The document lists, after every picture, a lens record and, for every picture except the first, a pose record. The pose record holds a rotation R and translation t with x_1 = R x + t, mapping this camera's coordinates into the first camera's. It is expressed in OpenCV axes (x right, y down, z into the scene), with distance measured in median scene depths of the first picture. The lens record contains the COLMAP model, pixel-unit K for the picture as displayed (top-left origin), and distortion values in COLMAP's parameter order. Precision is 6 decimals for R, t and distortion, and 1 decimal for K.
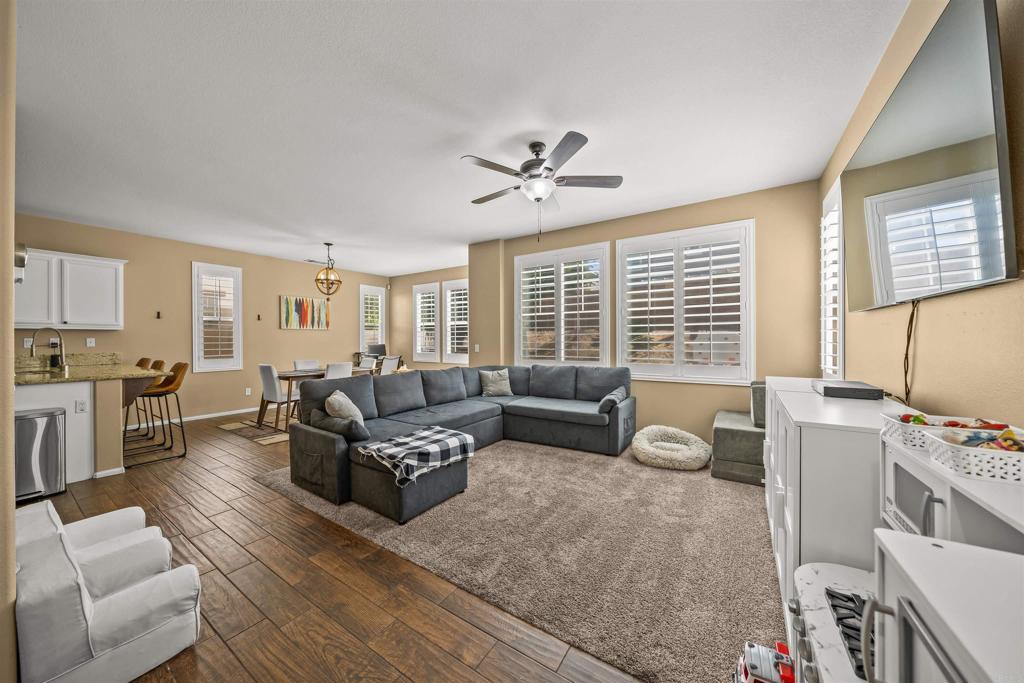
lens RADIAL K [[345.8, 0, 511.8], [0, 345.8, 337.4], [0, 0, 1]] dist [-0.014701, -0.000026]
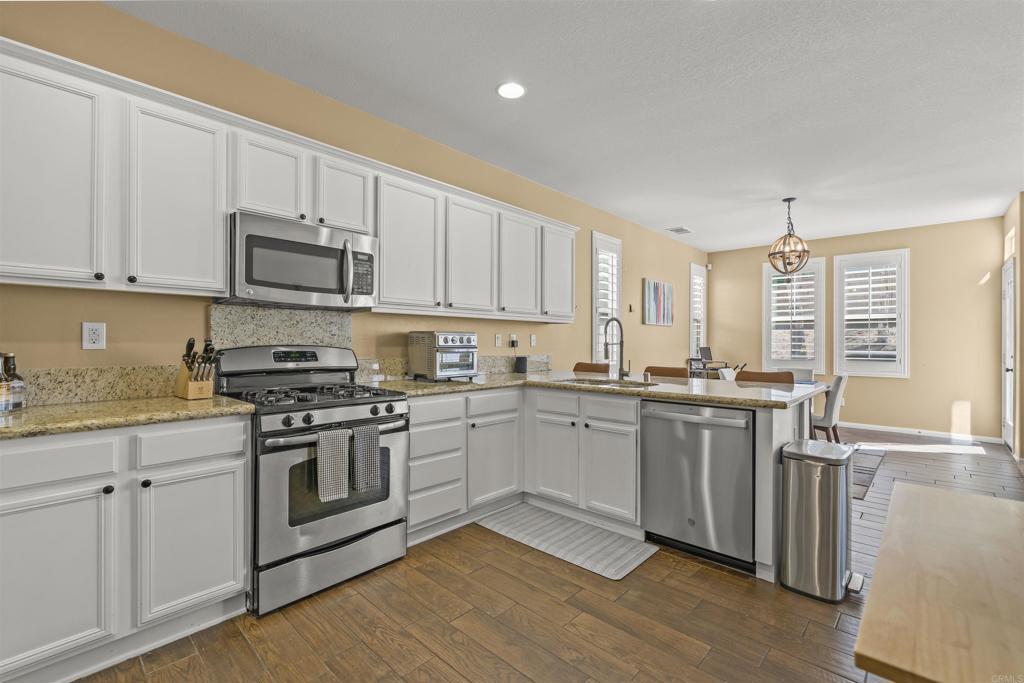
lens RADIAL K [[447.9, 0, 512.0], [0, 447.9, 341.5], [0, 0, 1]] dist [-0.000159, -0.000008]
pose [[0.985086, 0.006998, -0.171918, -0.852376], [-0.006520, 0.999973, 0.003343, 0.010917], [0.171936, -0.002172, 0.985106, 0.024020]]
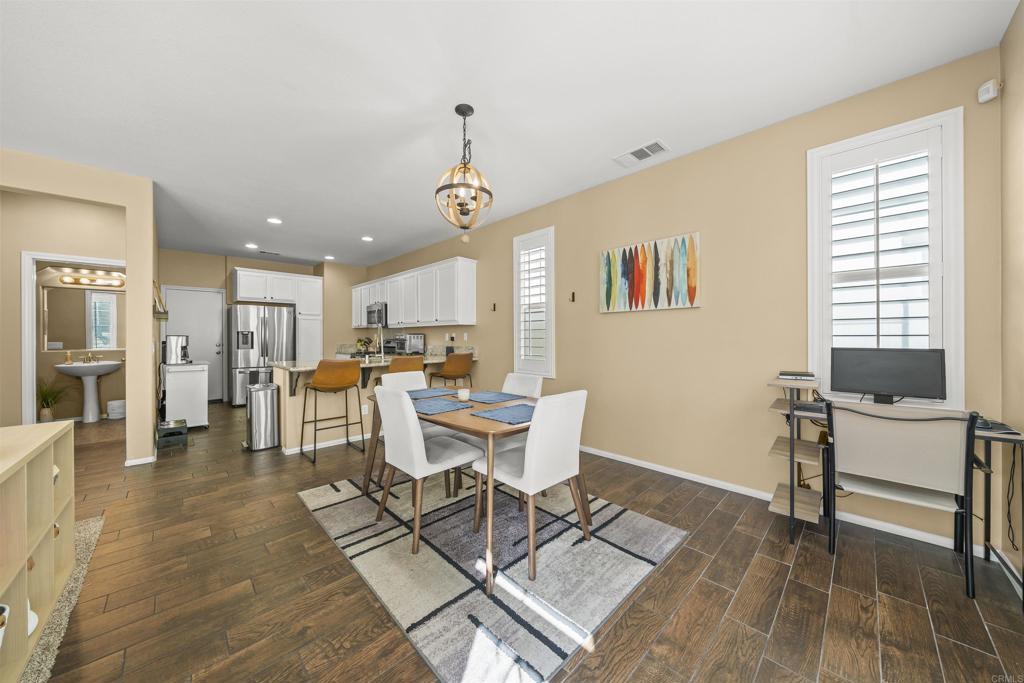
lens RADIAL K [[345.8, 0, 511.8], [0, 345.8, 337.4], [0, 0, 1]] dist [-0.014701, -0.000026]
pose [[-0.219035, 0.003742, -0.975710, -0.115694], [0.008326, 0.999963, 0.001966, 0.012077], [0.975682, -0.007693, -0.219058, 1.064895]]
